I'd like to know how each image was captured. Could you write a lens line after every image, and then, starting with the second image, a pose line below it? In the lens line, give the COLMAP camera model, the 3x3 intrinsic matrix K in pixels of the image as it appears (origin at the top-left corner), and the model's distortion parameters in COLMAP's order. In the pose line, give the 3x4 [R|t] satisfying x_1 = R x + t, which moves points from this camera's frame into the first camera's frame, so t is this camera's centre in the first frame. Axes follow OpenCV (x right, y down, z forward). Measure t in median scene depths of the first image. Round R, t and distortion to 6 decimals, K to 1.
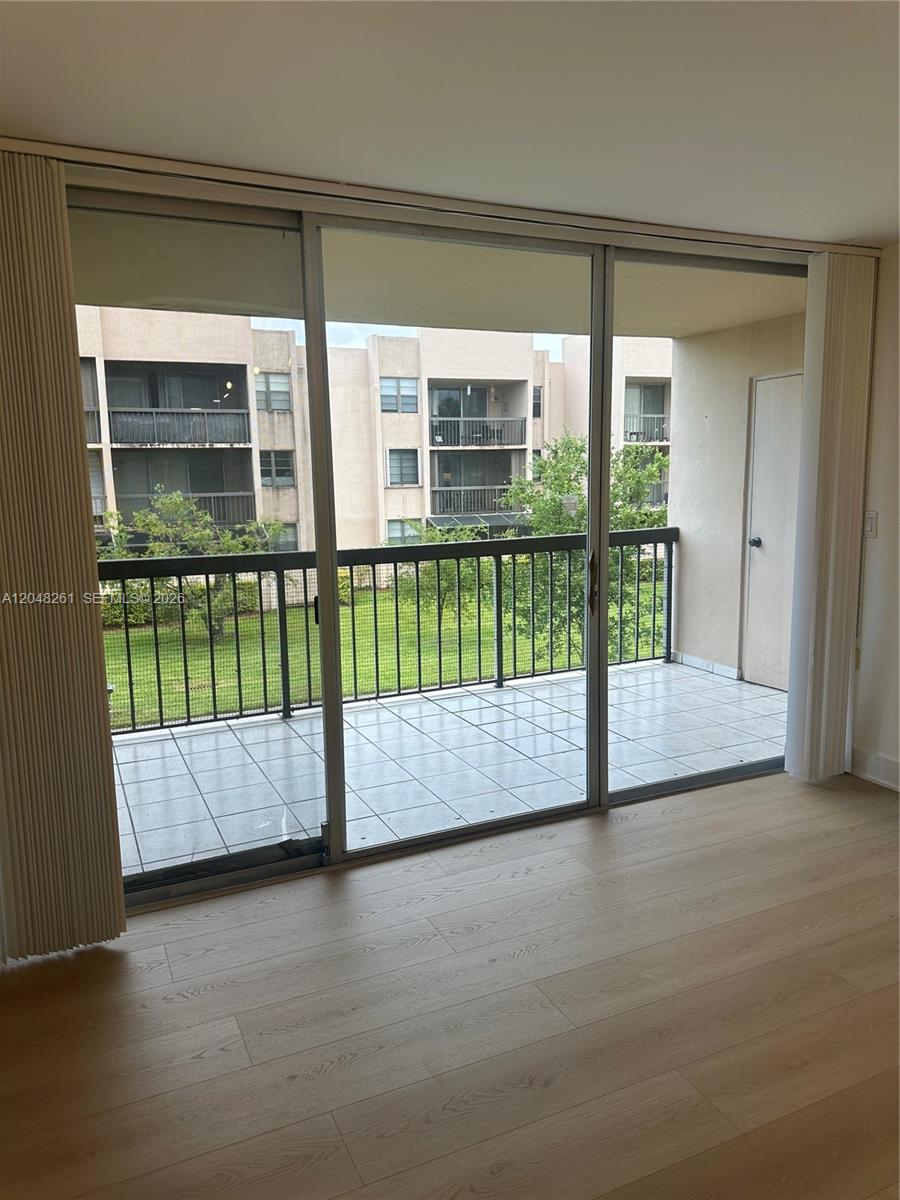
lens RADIAL K [[799.0, 0, 464.1], [0, 799.0, 599.3], [0, 0, 1]] dist [0.042904, -0.000040]
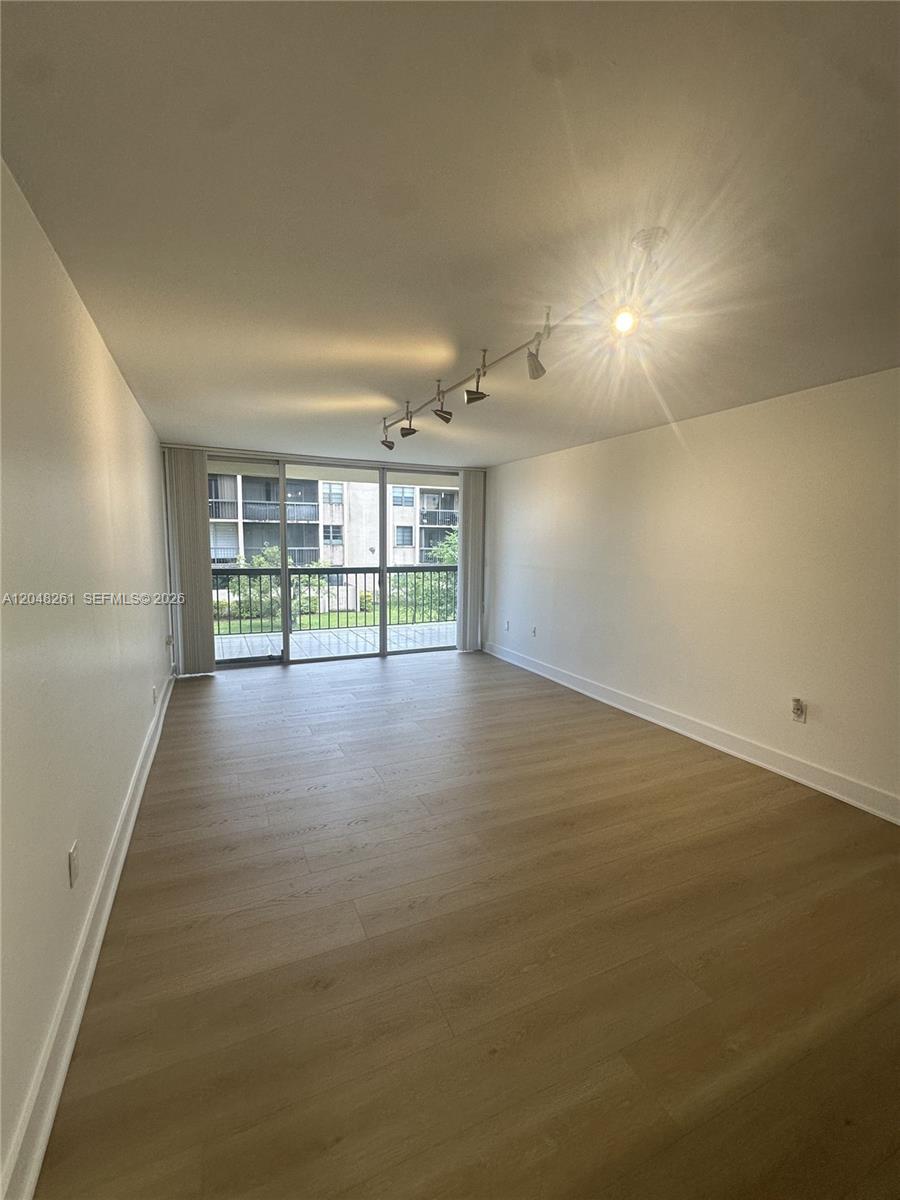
lens RADIAL K [[481.2, 0, 449.3], [0, 481.2, 599.4], [0, 0, 1]] dist [0.001557, 0.000065]
pose [[0.999489, 0.029882, -0.011324, 0.049258], [-0.030254, 0.998956, -0.034230, 0.012634], [0.010289, 0.034556, 0.999350, -0.086416]]
